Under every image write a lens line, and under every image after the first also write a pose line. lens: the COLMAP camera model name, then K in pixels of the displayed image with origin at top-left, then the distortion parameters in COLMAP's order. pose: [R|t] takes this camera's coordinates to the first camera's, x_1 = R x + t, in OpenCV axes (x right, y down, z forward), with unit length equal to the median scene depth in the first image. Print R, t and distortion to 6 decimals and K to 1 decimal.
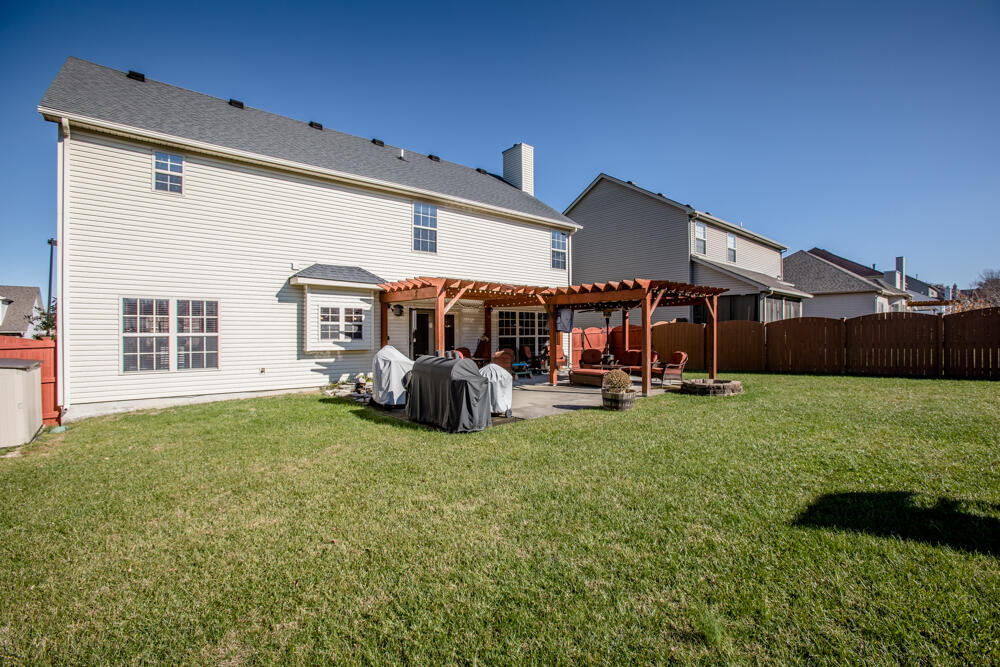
lens RADIAL K [[465.2, 0, 500.0], [0, 465.2, 333.5], [0, 0, 1]] dist [-0.046722, 0.000369]
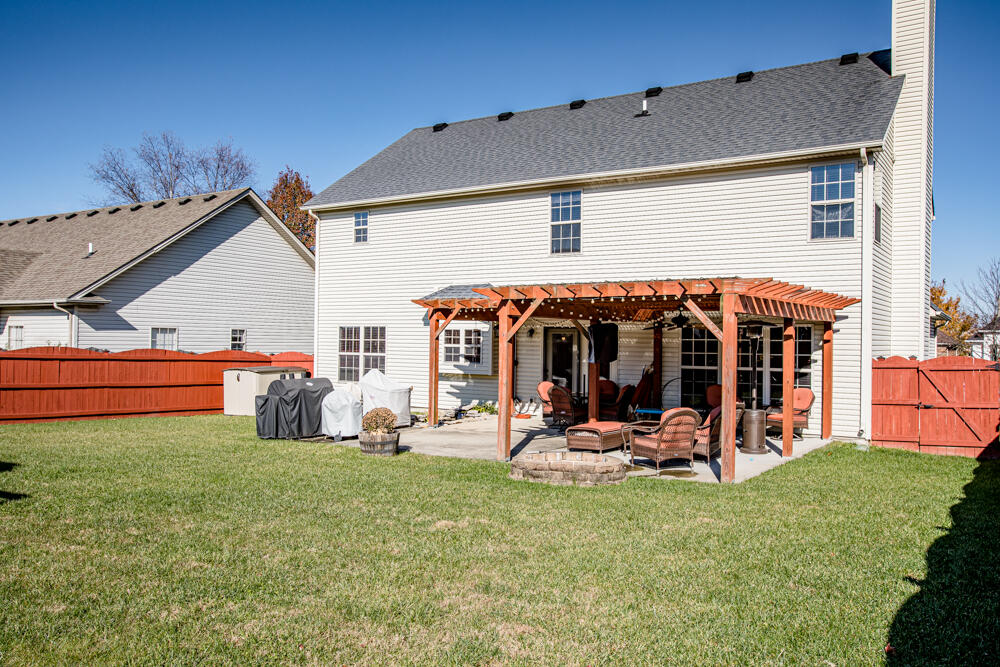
lens RADIAL K [[813.0, 0, 500.0], [0, 813.0, 333.5], [0, 0, 1]] dist [-0.051588, 0.130686]
pose [[0.279154, -0.006473, -0.960224, 1.264084], [-0.017235, 0.999782, -0.011751, -0.028242], [0.960092, 0.019829, 0.278982, 0.592785]]
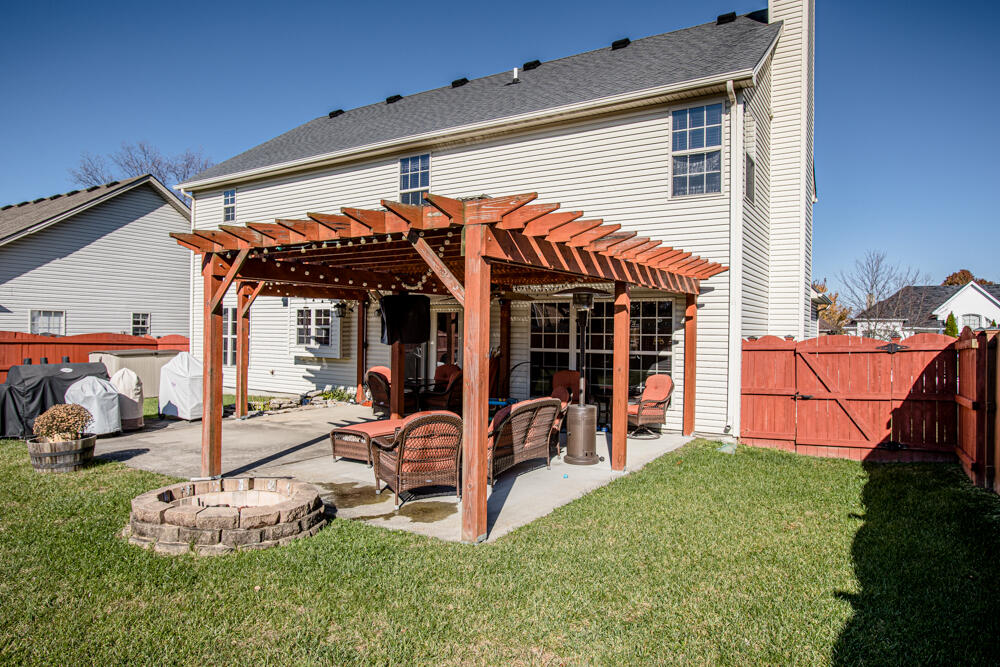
lens RADIAL K [[629.1, 0, 500.0], [0, 629.1, 333.5], [0, 0, 1]] dist [-0.082311, 0.099729]
pose [[0.297452, 0.006901, -0.954712, 0.889765], [-0.016870, 0.999856, 0.001971, -0.017282], [0.954588, 0.015519, 0.297525, 0.964224]]
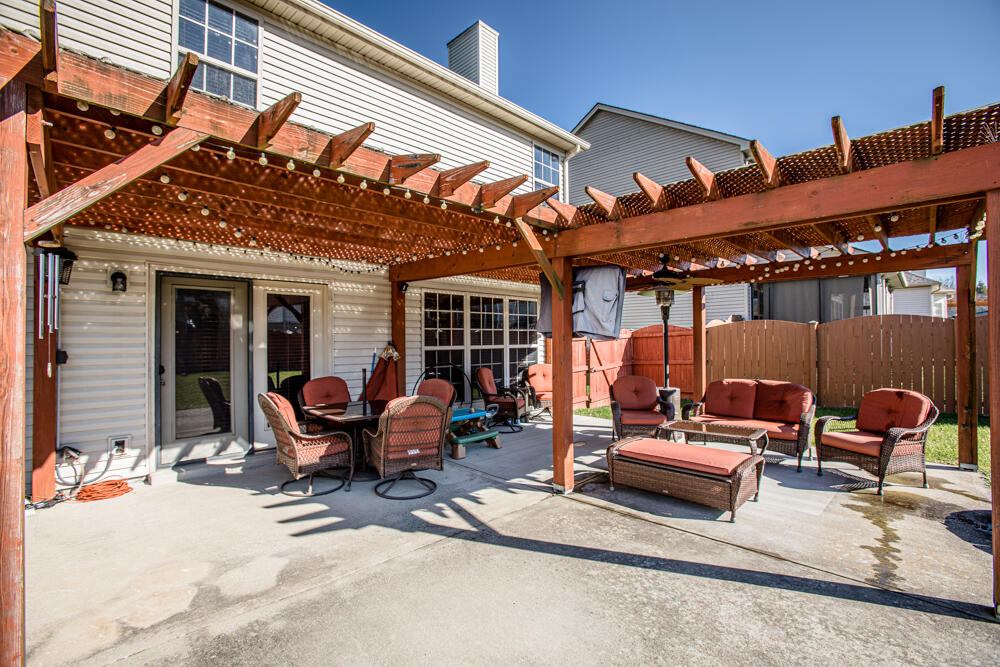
lens RADIAL K [[465.2, 0, 500.0], [0, 465.2, 333.5], [0, 0, 1]] dist [-0.046722, 0.000369]
pose [[0.996398, -0.001366, 0.084786, 0.041206], [0.002615, 0.999890, -0.014613, -0.001513], [-0.084757, 0.014782, 0.996292, 0.703711]]
